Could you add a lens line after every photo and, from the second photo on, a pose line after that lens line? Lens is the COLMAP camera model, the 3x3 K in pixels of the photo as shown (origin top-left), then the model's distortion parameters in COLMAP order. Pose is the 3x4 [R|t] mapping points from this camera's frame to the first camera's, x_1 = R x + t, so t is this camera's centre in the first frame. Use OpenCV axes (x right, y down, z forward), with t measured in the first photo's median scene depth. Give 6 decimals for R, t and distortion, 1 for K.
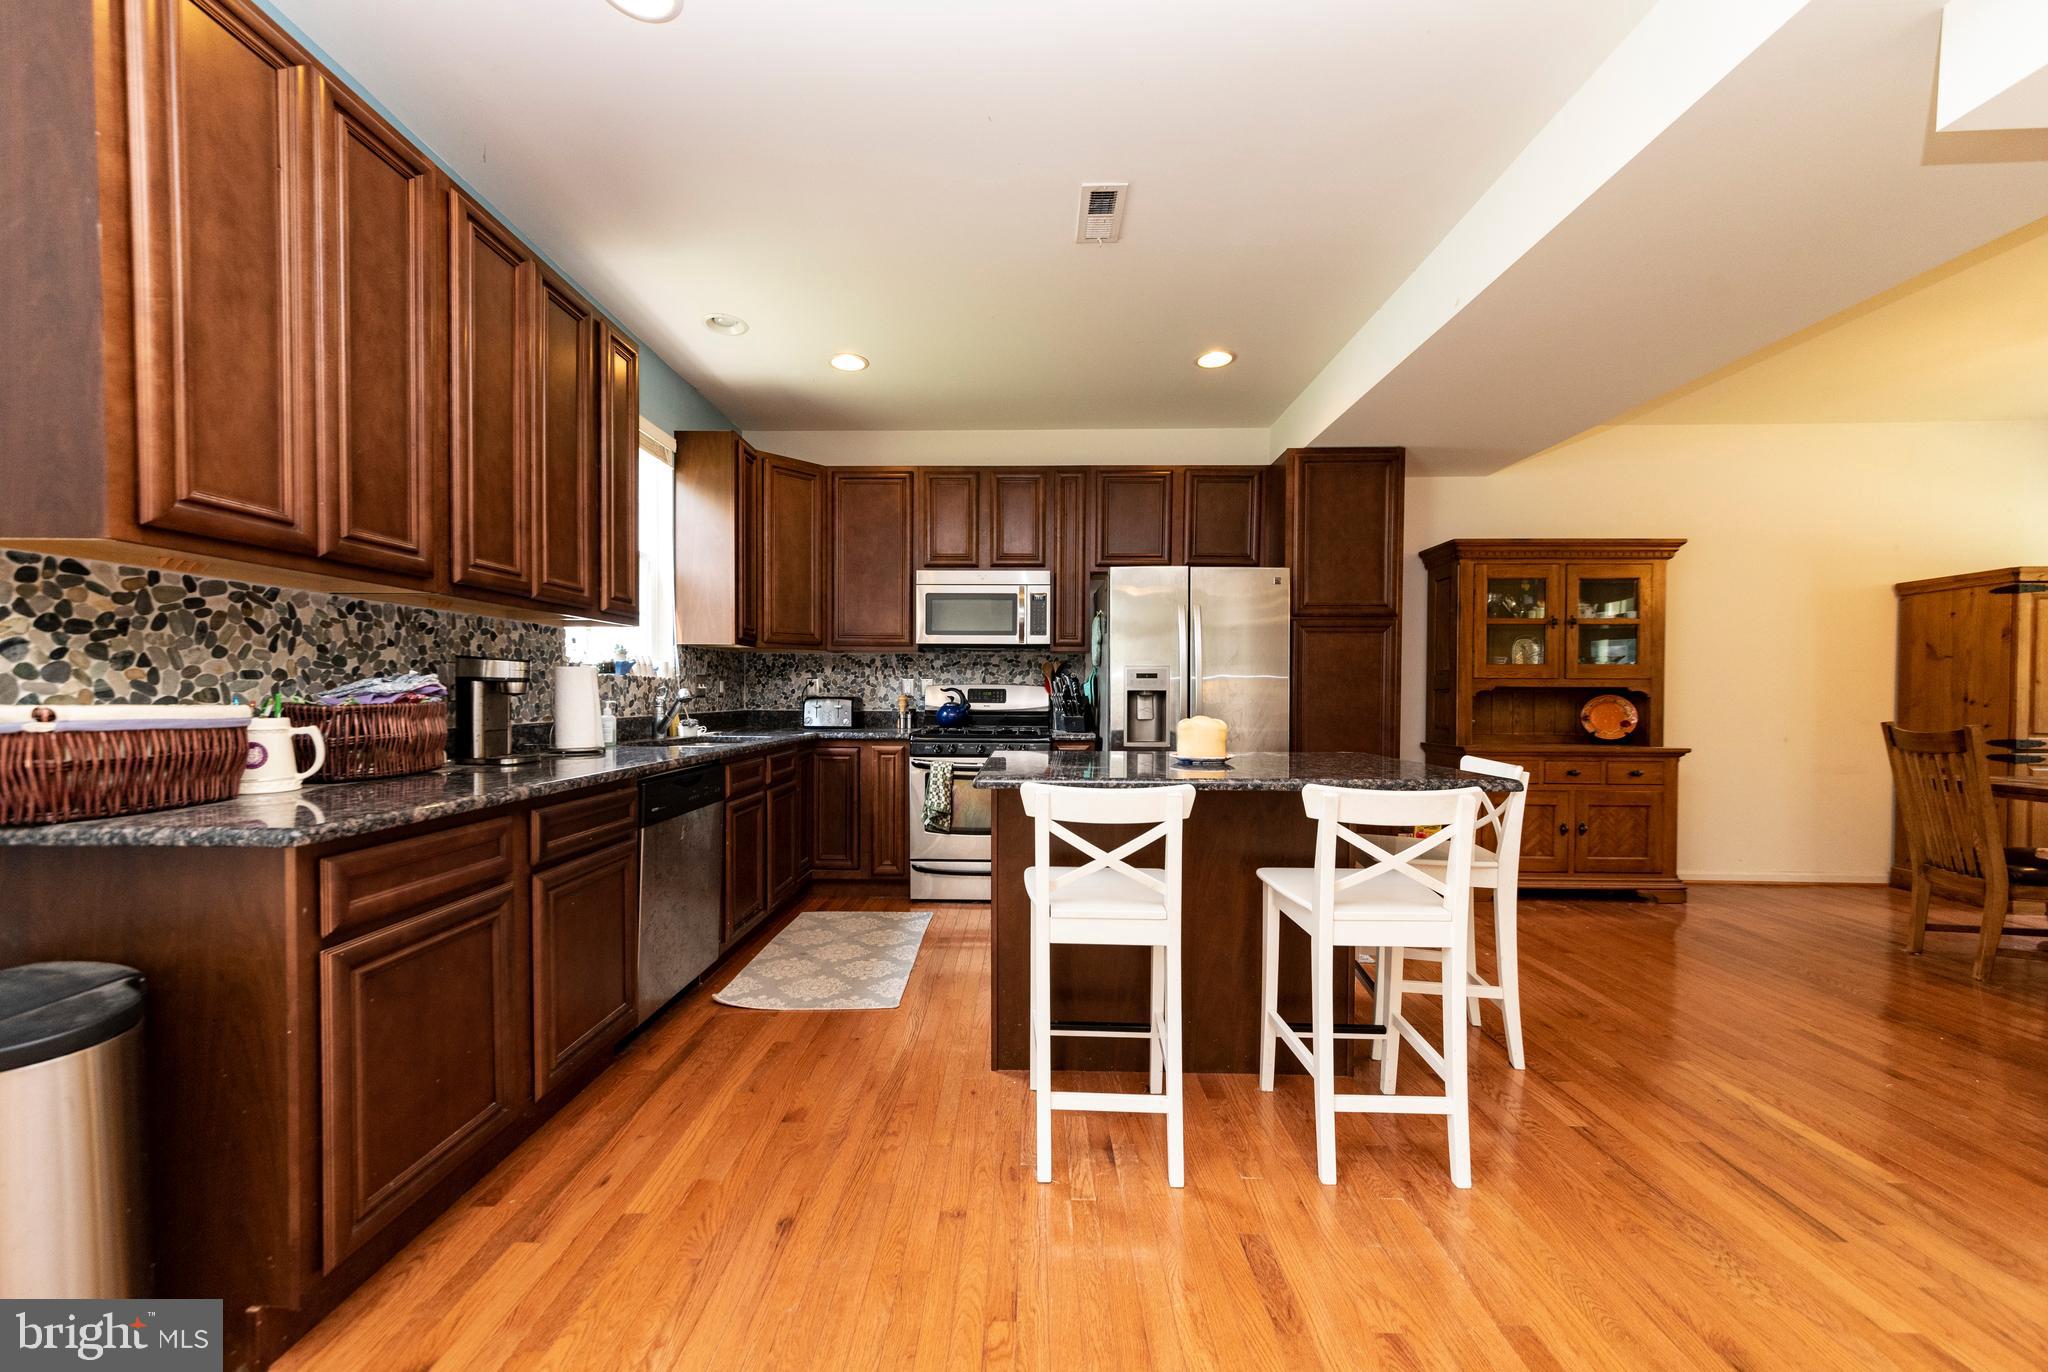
lens RADIAL K [[745.6, 0, 1018.3], [0, 745.6, 706.3], [0, 0, 1]] dist [-0.001068, 0.000125]
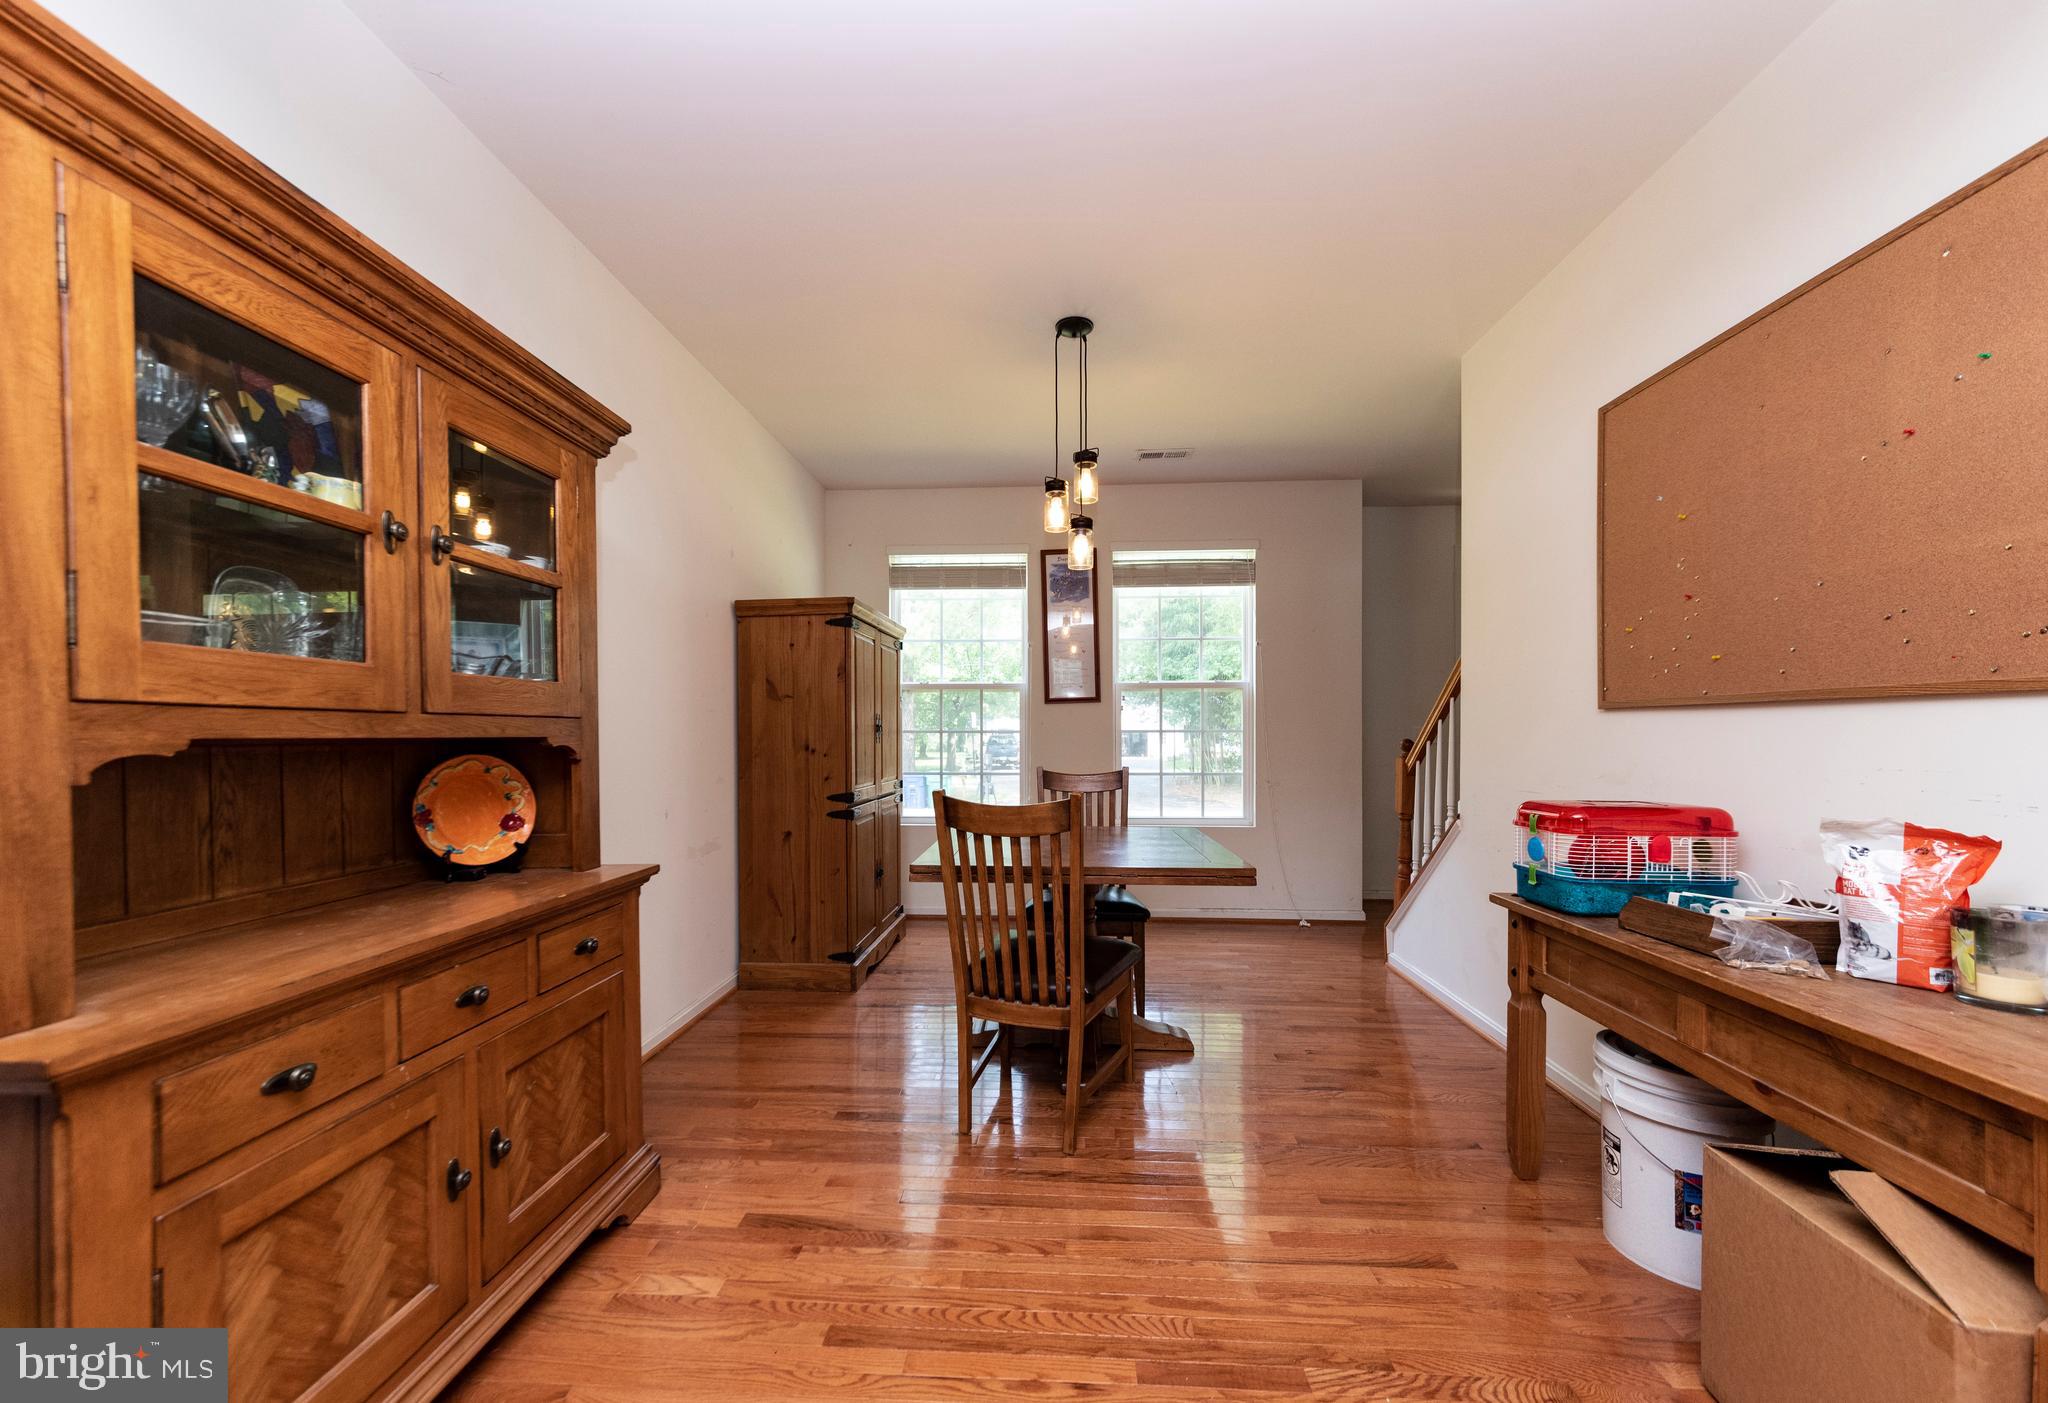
lens RADIAL K [[781.1, 0, 1027.6], [0, 781.1, 743.8], [0, 0, 1]] dist [0.000535, 0.000087]
pose [[0.031119, -0.016692, 0.999376, 0.424614], [0.021846, 0.999633, 0.016016, -0.024174], [-0.999277, 0.021334, 0.031472, 0.772619]]
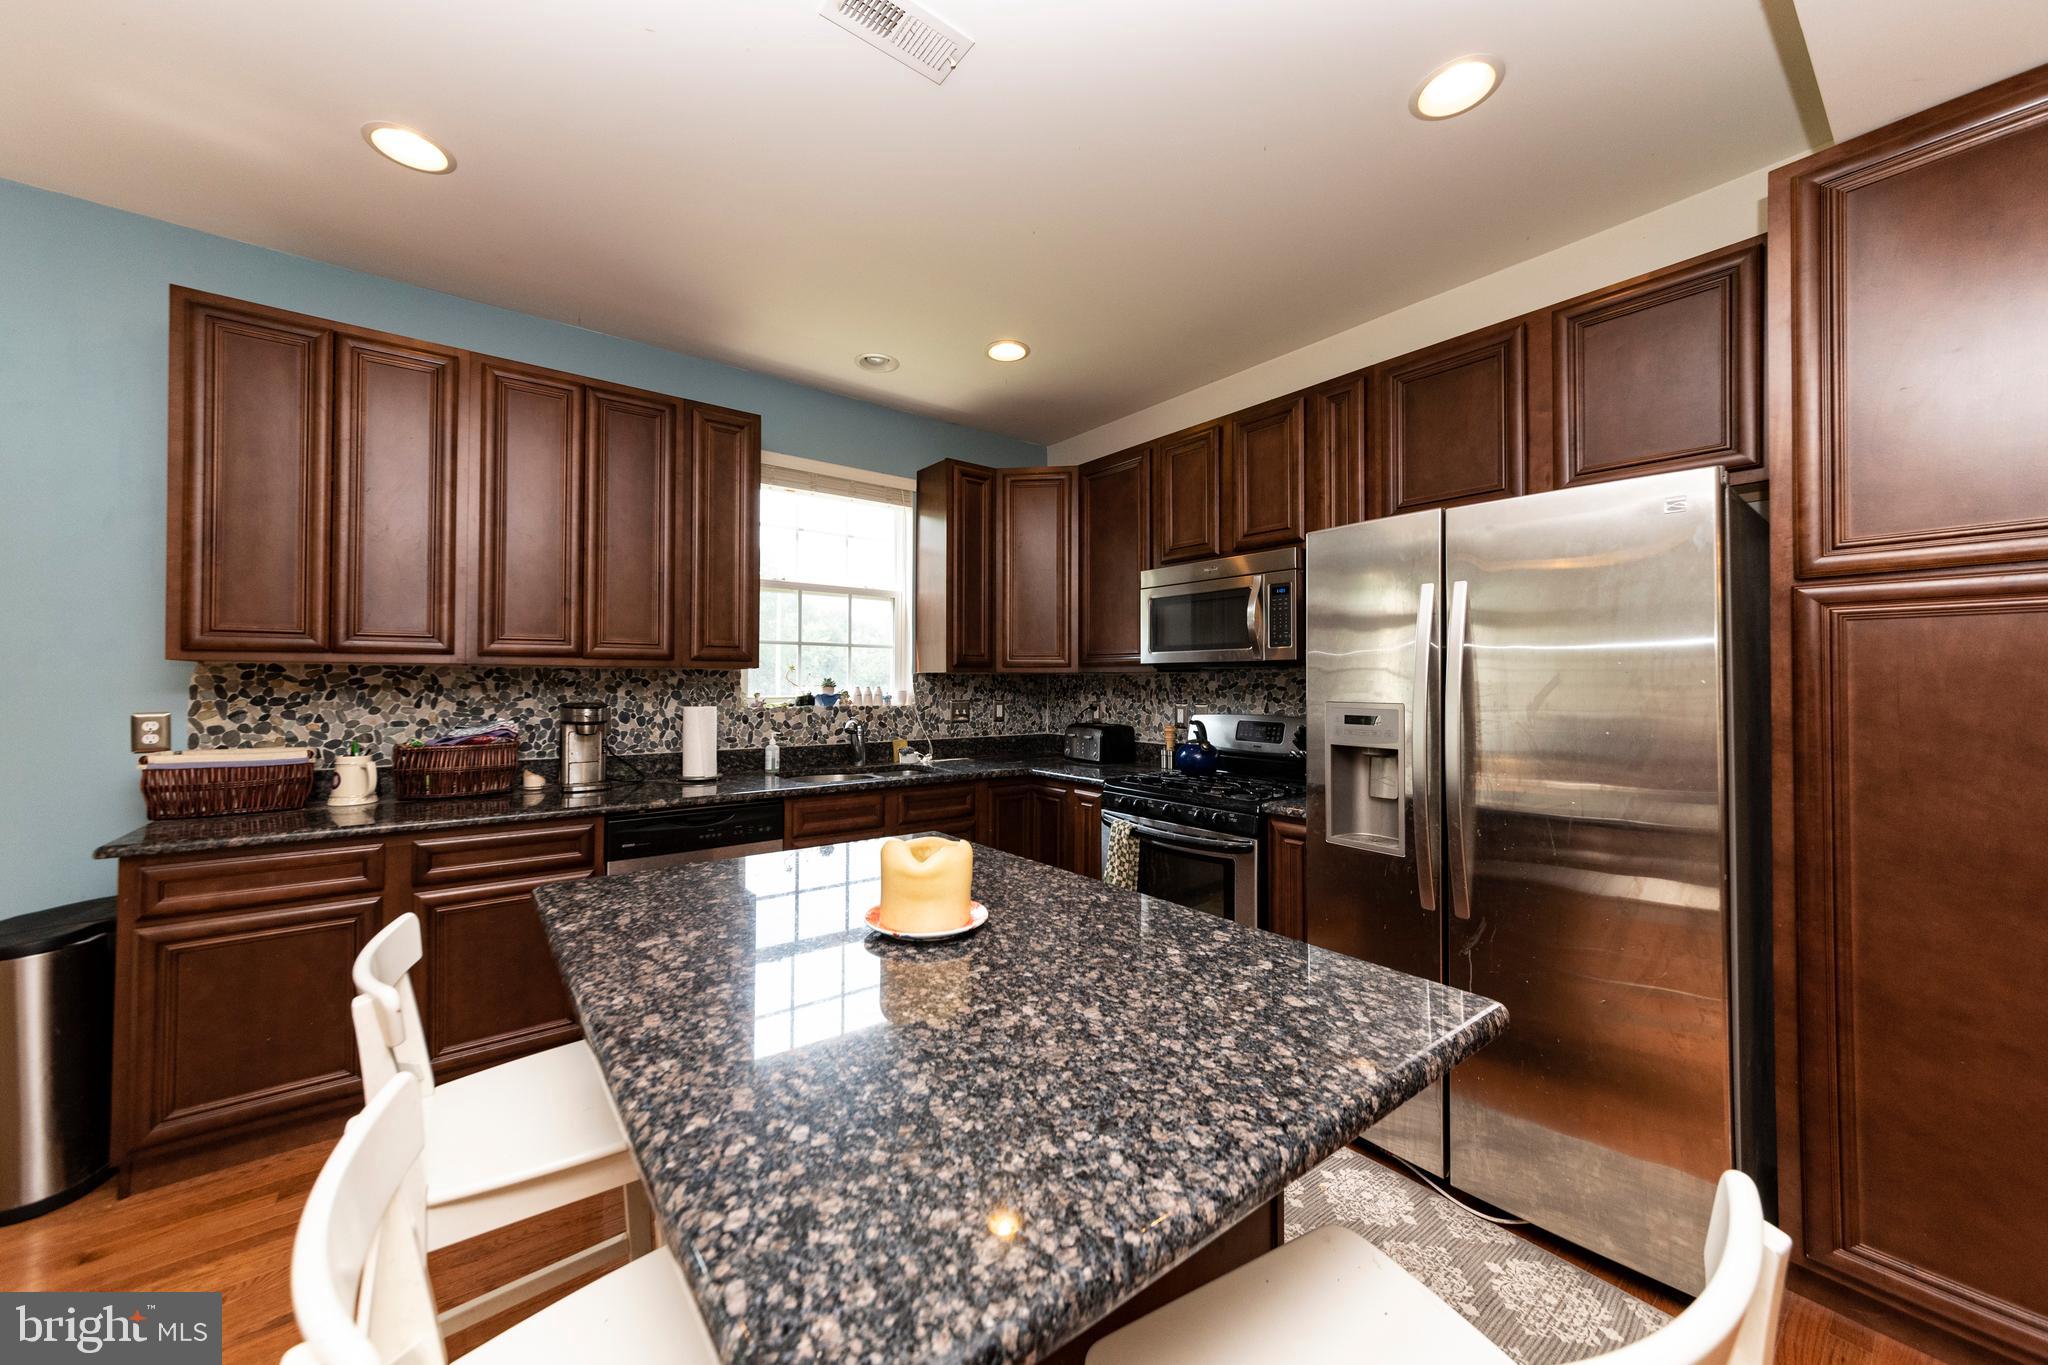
lens RADIAL K [[745.3, 0, 1027.3], [0, 745.3, 667.3], [0, 0, 1]] dist [-0.000081, -0.000035]
pose [[0.634154, -0.016667, -0.773027, 0.418740], [-0.016468, 0.999250, -0.035054, -0.053546], [0.773031, 0.034959, 0.633404, 0.432037]]
